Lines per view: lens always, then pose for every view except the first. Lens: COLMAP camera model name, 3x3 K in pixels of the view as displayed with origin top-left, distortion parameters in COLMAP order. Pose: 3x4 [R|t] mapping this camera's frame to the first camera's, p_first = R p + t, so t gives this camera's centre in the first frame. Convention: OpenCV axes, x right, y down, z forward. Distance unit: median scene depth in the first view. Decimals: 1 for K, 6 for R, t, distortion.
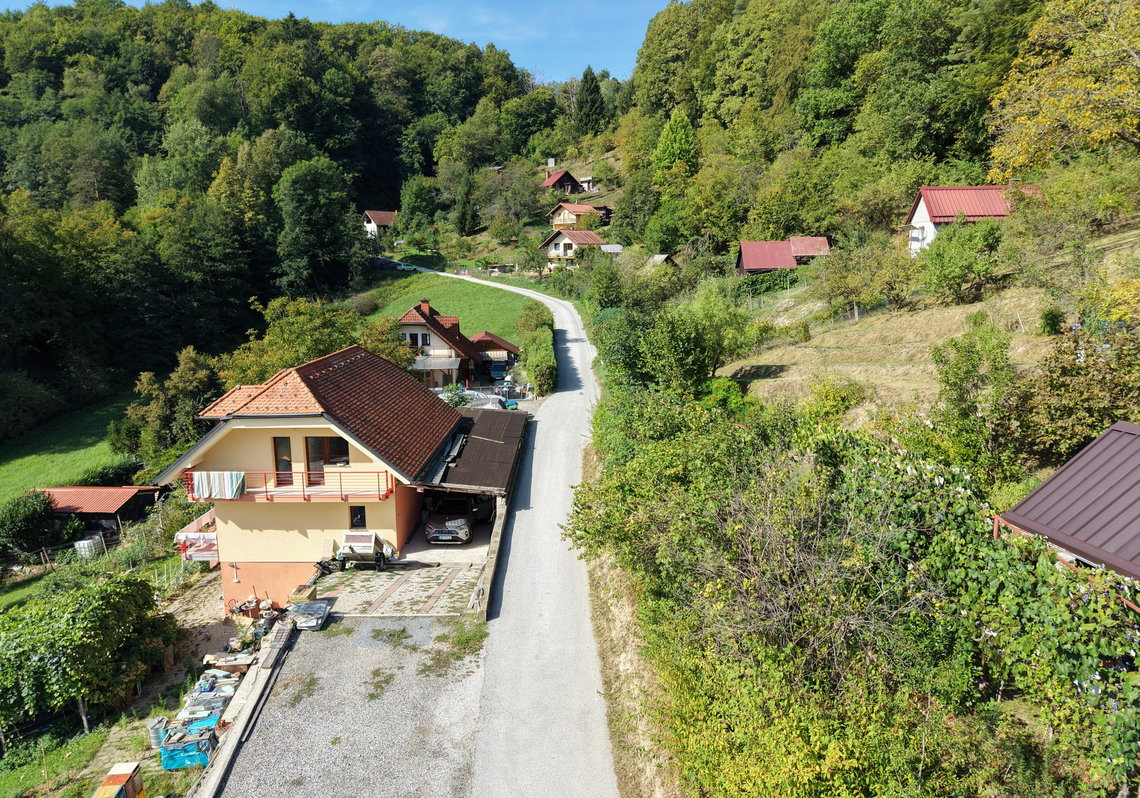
lens RADIAL K [[790.1, 0, 564.3], [0, 790.1, 383.9], [0, 0, 1]] dist [0.046638, -0.035965]
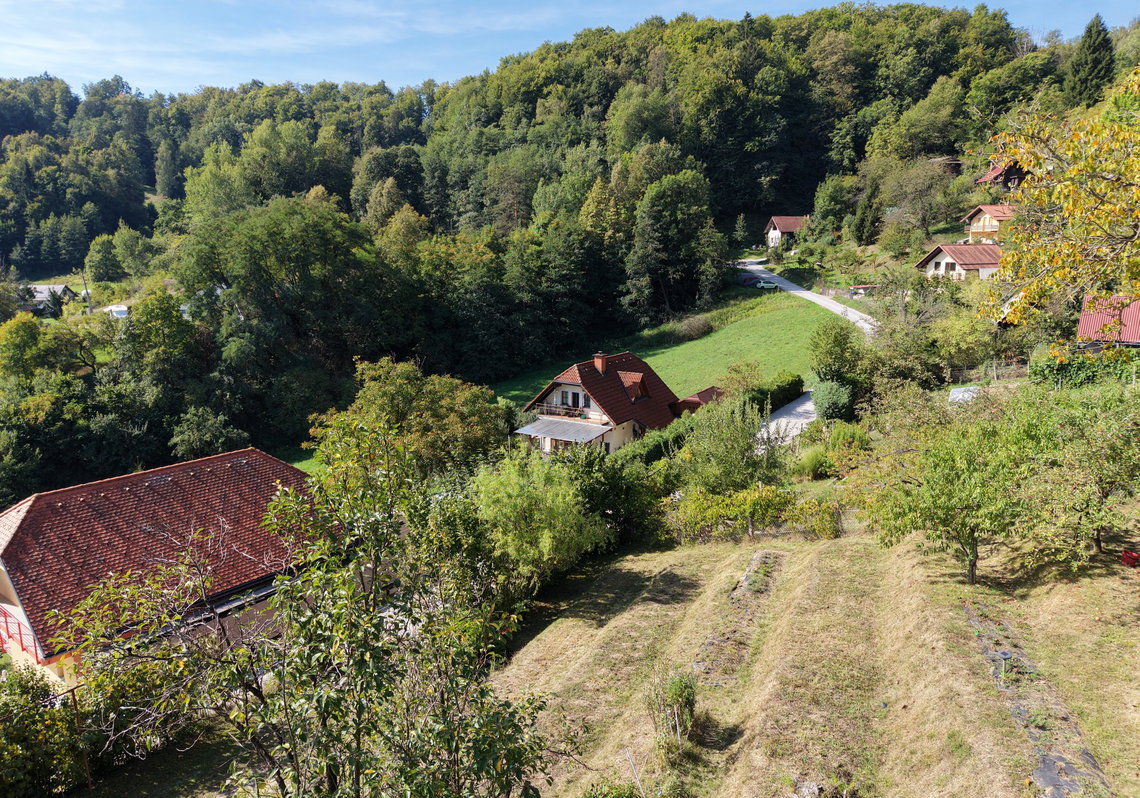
lens RADIAL K [[790.1, 0, 564.3], [0, 790.1, 383.9], [0, 0, 1]] dist [0.046638, -0.035965]
pose [[0.807933, 0.102563, -0.580280, 0.138991], [-0.093807, 0.994565, 0.045178, -0.049395], [0.581760, 0.017933, 0.813163, 0.117650]]
